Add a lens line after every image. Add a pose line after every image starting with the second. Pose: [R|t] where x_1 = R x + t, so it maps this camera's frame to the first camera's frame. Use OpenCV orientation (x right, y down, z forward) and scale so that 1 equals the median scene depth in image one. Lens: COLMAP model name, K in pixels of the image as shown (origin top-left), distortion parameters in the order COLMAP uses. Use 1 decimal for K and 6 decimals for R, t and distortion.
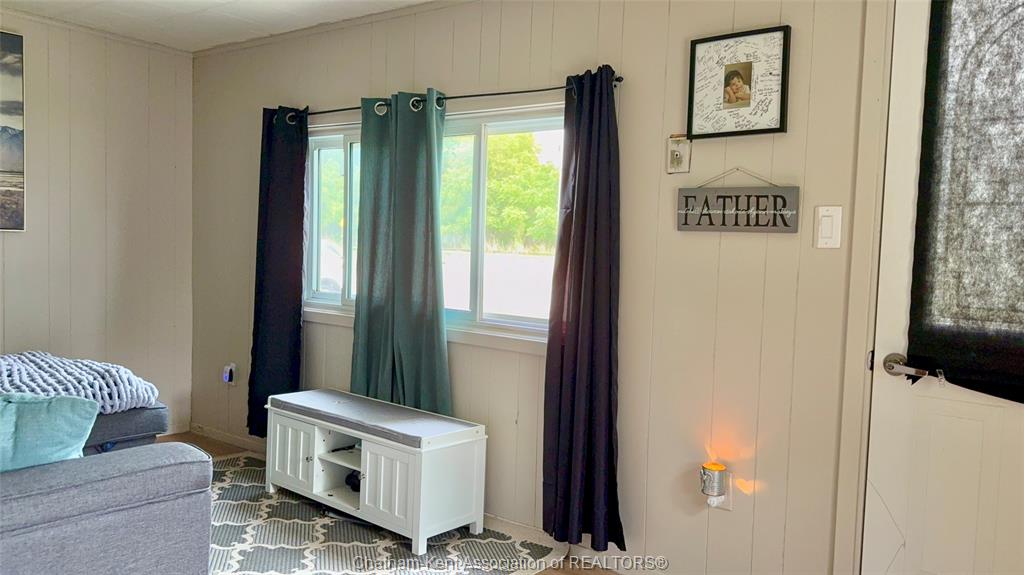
lens RADIAL K [[797.1, 0, 512.0], [0, 797.1, 287.5], [0, 0, 1]] dist [0.001243, -0.000458]
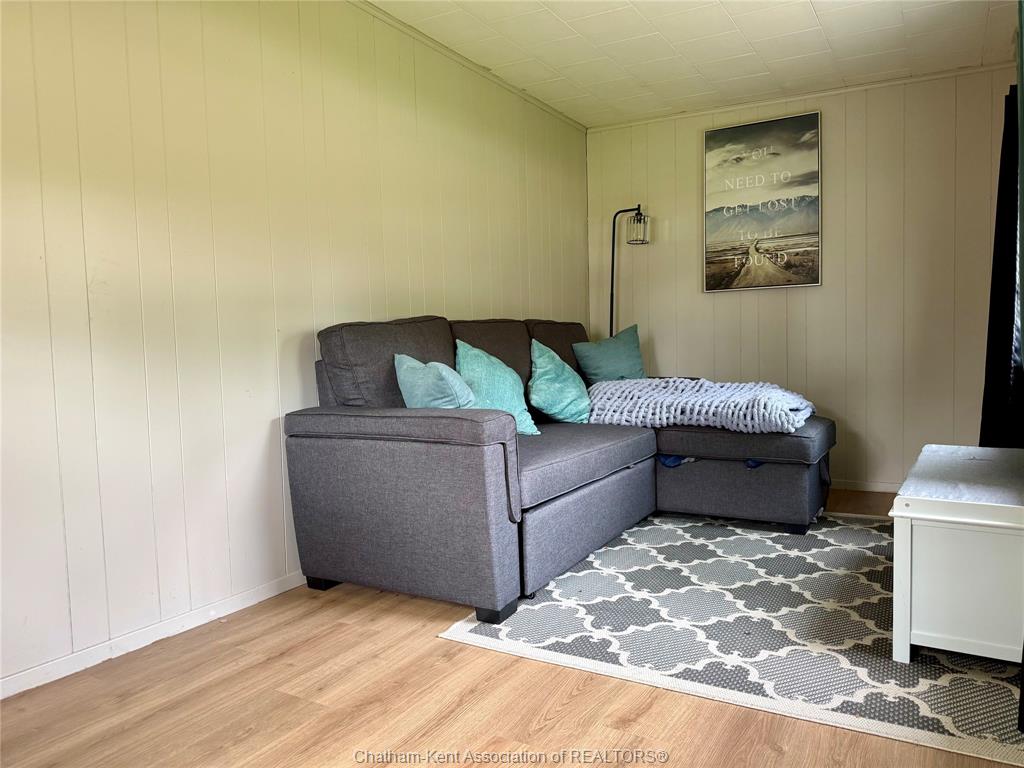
lens RADIAL K [[716.2, 0, 512.0], [0, 716.2, 384.0], [0, 0, 1]] dist [-0.001182, -0.000558]
pose [[0.160827, 0.023052, -0.986713, 0.412348], [-0.026870, 0.999459, 0.018970, 0.079456], [0.986617, 0.023462, 0.161359, 0.507824]]
